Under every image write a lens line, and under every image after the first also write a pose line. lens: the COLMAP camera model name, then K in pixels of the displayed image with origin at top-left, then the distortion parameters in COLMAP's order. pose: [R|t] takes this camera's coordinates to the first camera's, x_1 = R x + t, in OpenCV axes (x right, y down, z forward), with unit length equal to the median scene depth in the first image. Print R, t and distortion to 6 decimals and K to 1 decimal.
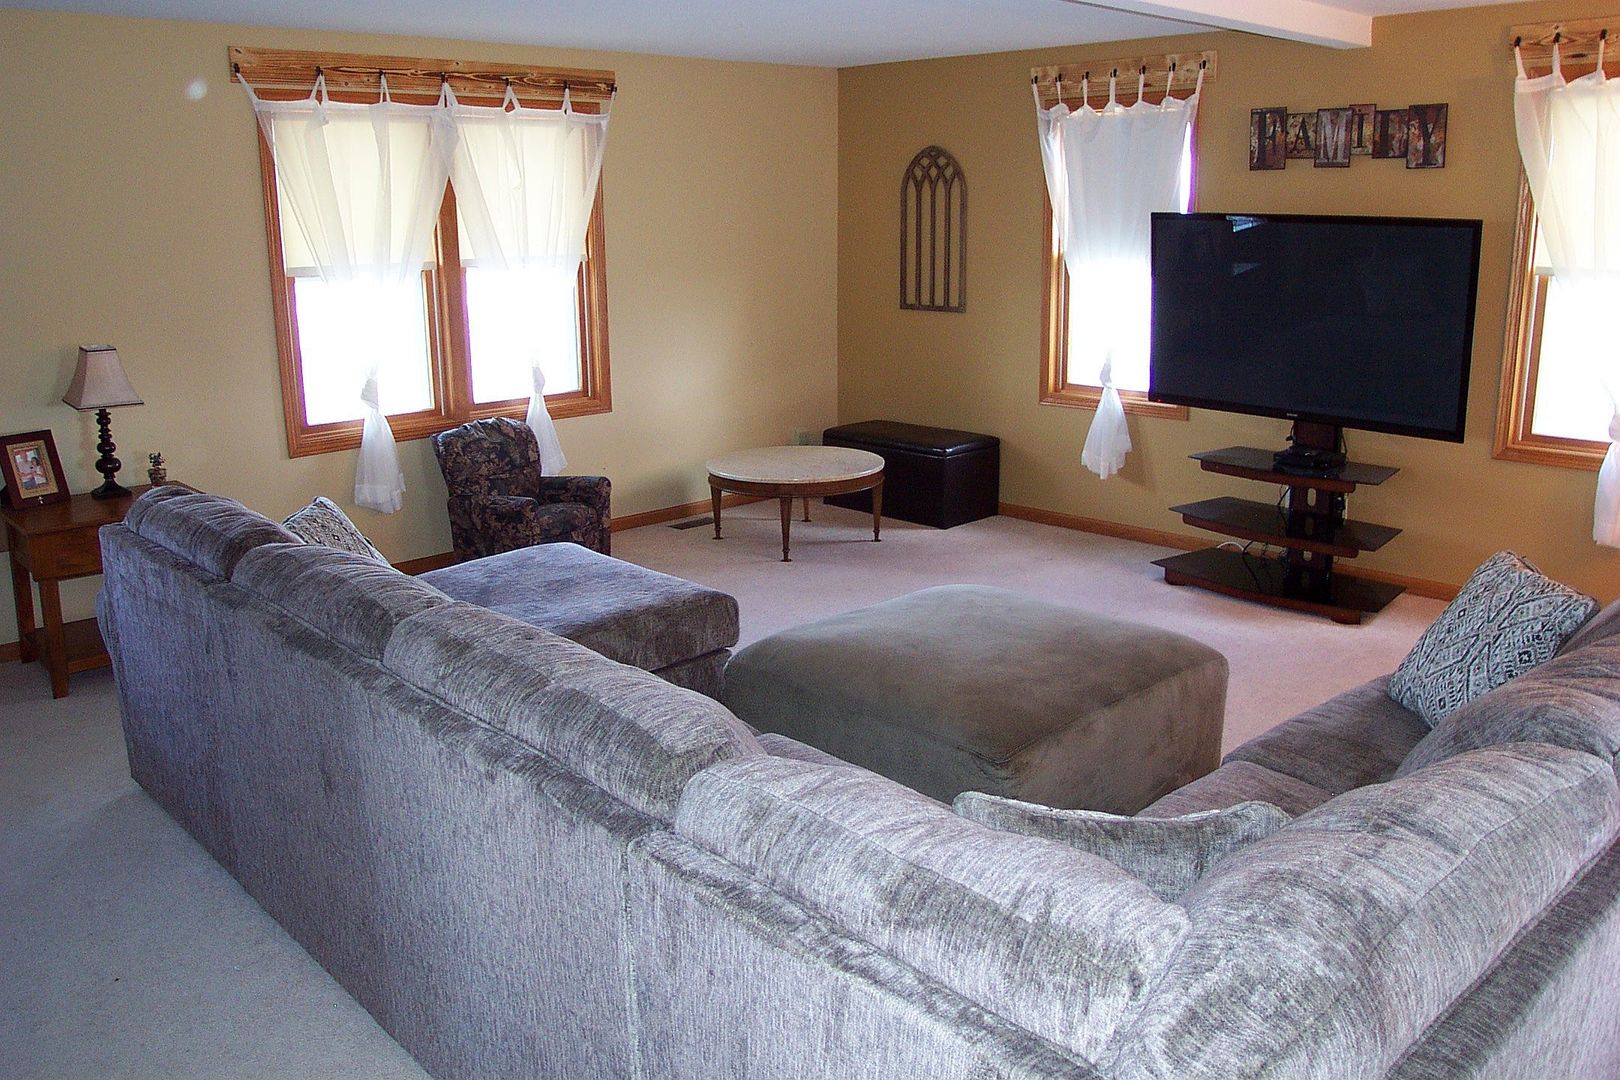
lens RADIAL K [[1301.4, 0, 810.0], [0, 1301.4, 540.0], [0, 0, 1]] dist [-0.121592, 0.068804]
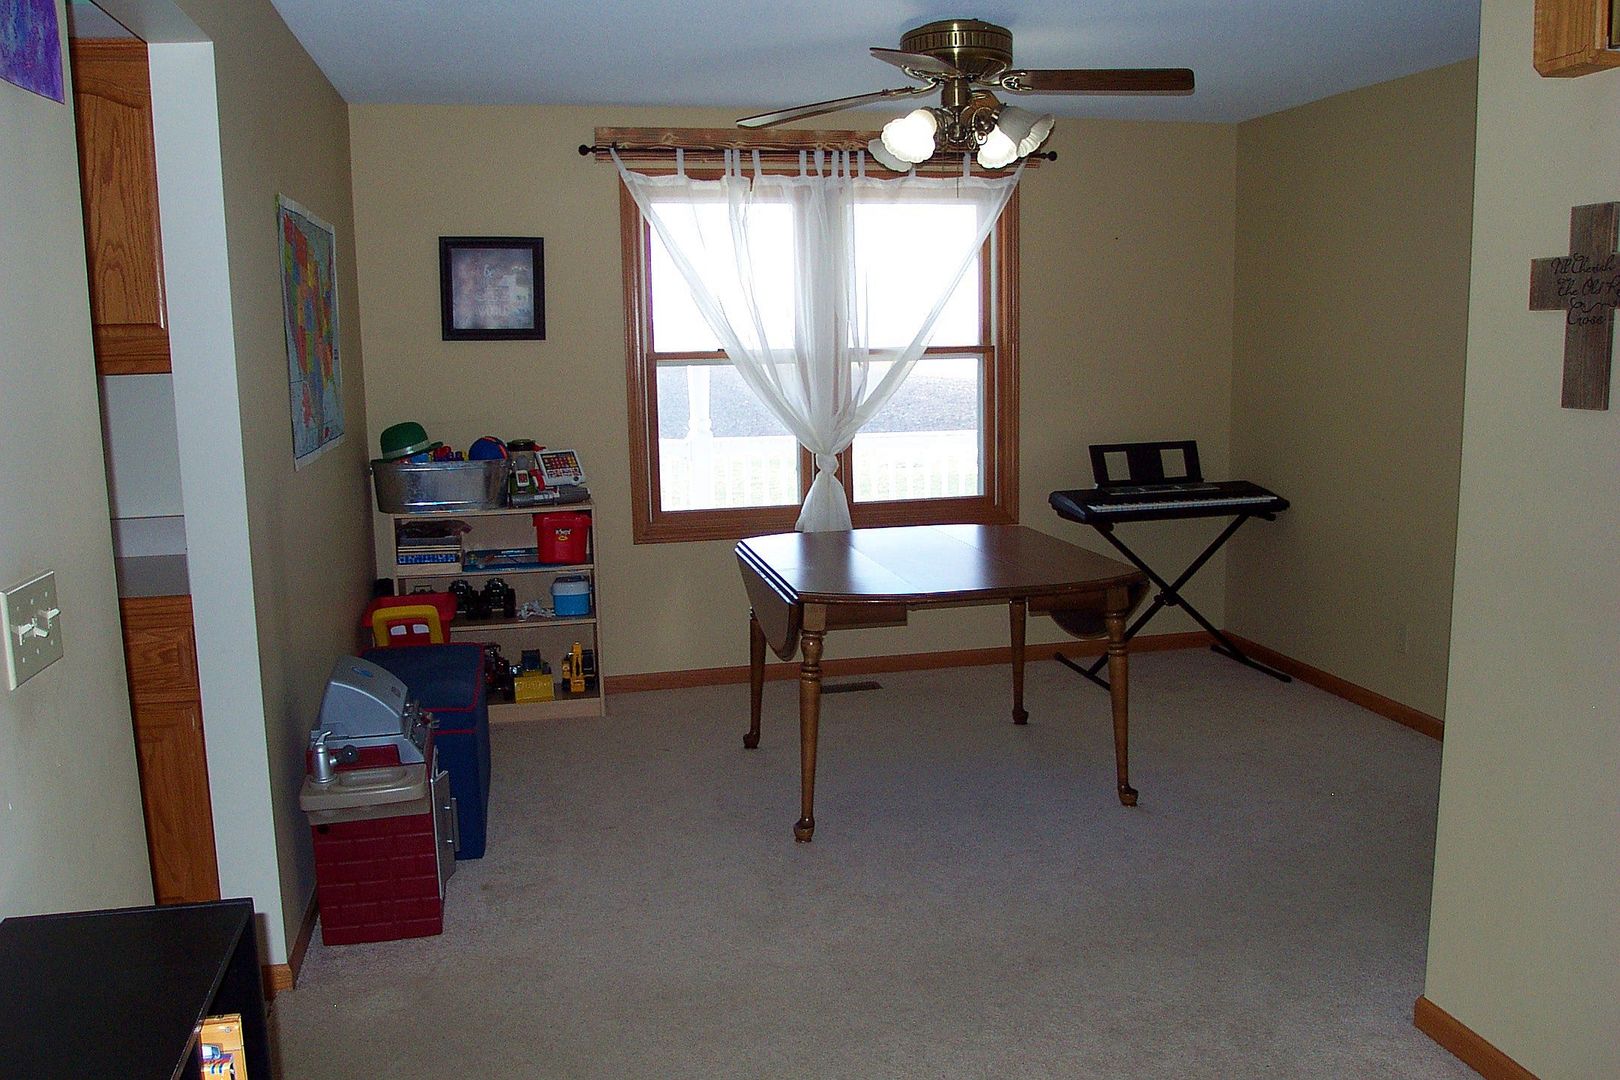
lens RADIAL K [[1301.4, 0, 810.0], [0, 1301.4, 540.0], [0, 0, 1]] dist [-0.121592, 0.068804]
pose [[0.851045, 0.099371, -0.515604, 0.208963], [-0.130120, 0.991214, -0.023740, -0.060254], [0.508715, 0.087294, 0.856498, 0.222180]]
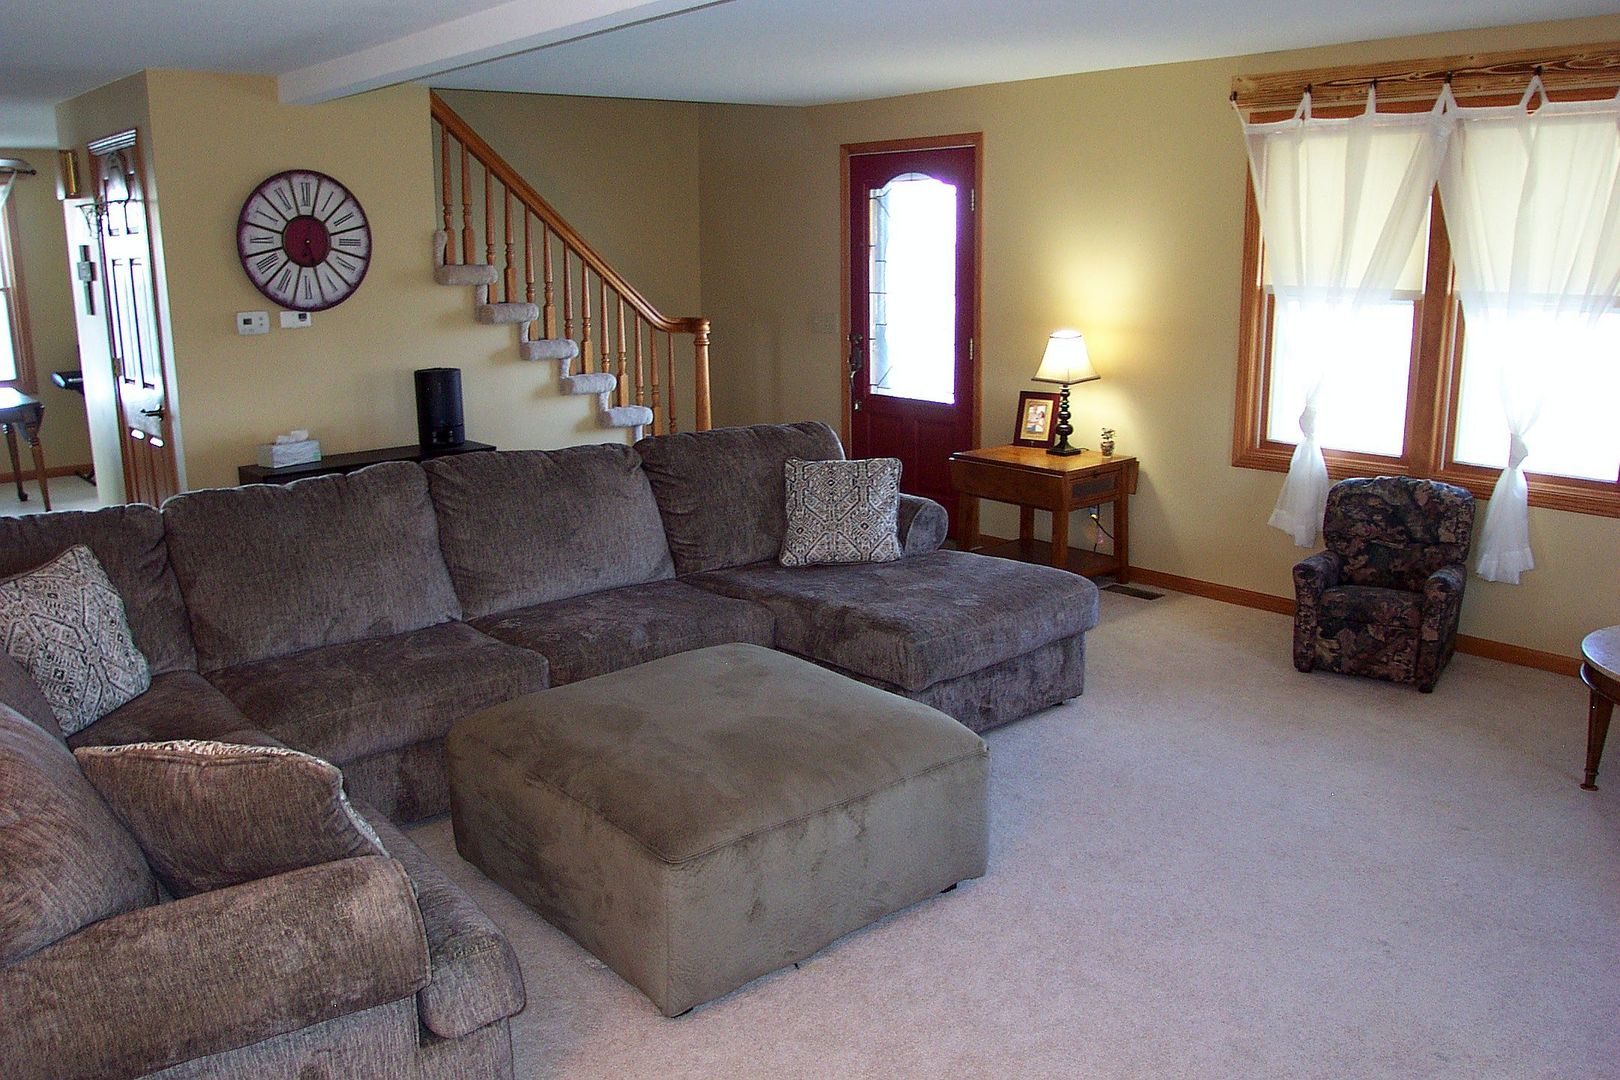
lens RADIAL K [[1301.4, 0, 810.0], [0, 1301.4, 540.0], [0, 0, 1]] dist [-0.121592, 0.068804]
pose [[-0.046288, 0.235759, -0.970709, 0.611295], [-0.229305, 0.943293, 0.240035, -0.170770], [0.972253, 0.233699, 0.010398, 0.634626]]
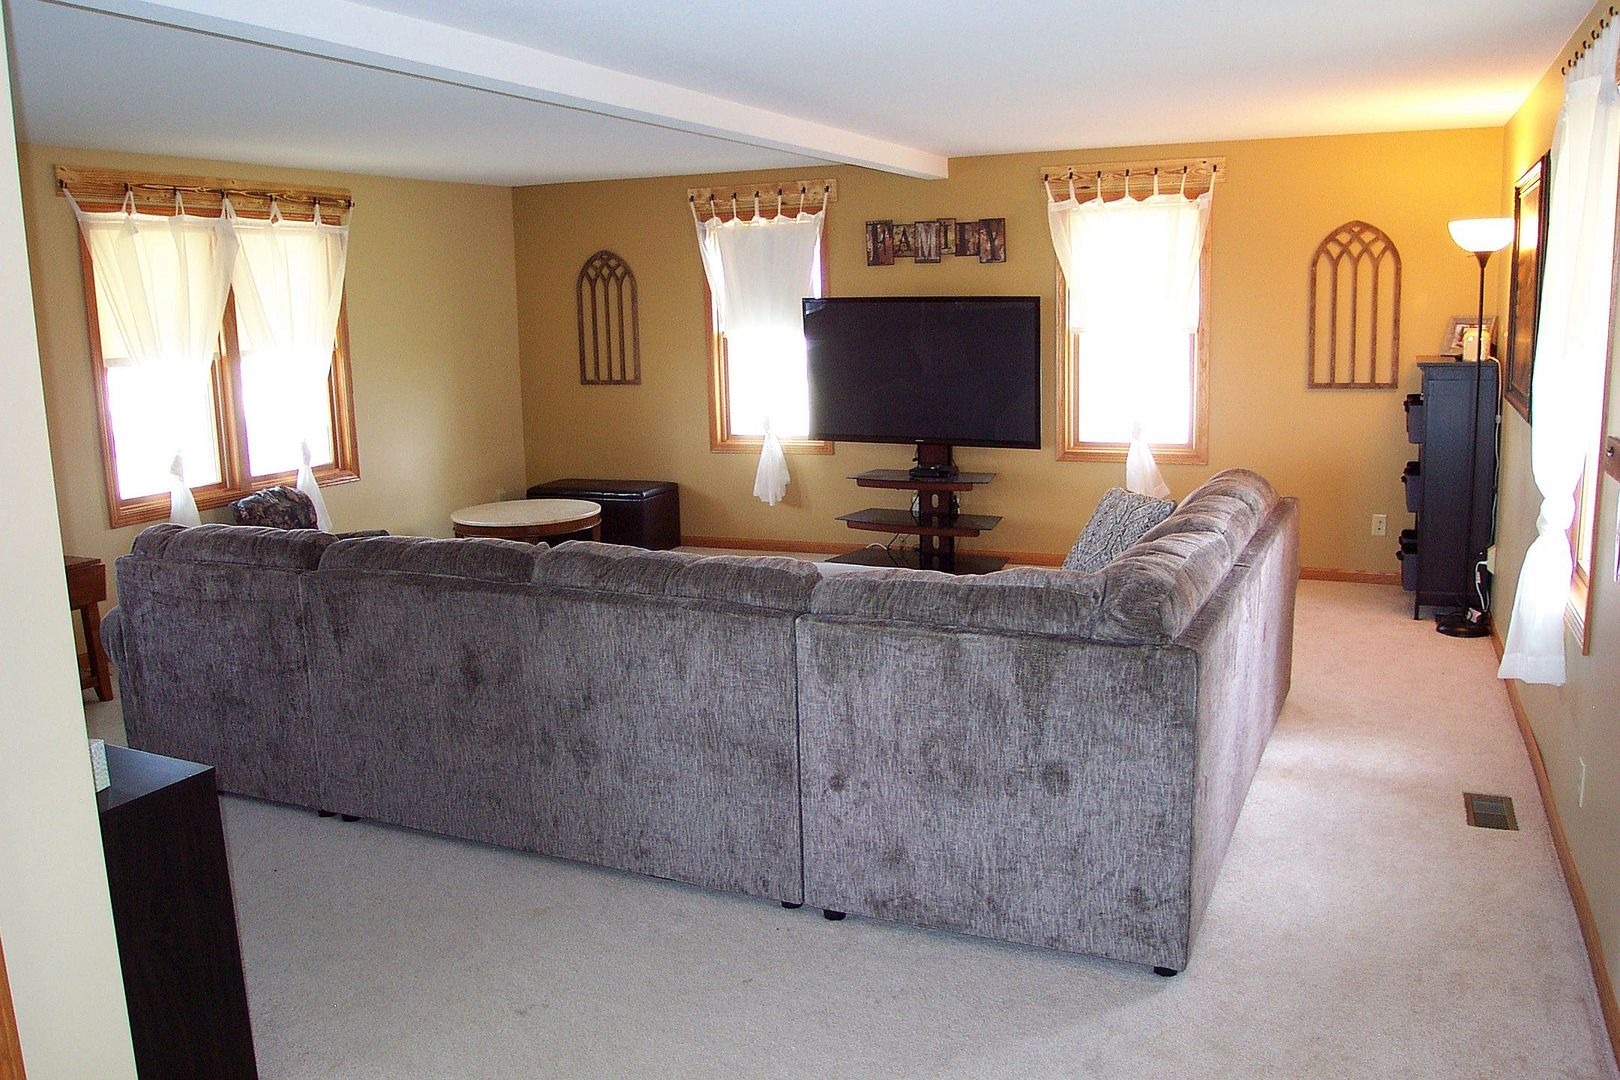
lens RADIAL K [[1301.4, 0, 810.0], [0, 1301.4, 540.0], [0, 0, 1]] dist [-0.121592, 0.068804]
pose [[0.925926, -0.078924, 0.369368, -0.238826], [0.106005, 0.992921, -0.053571, 0.065699], [-0.362526, 0.088758, 0.927738, -0.226973]]
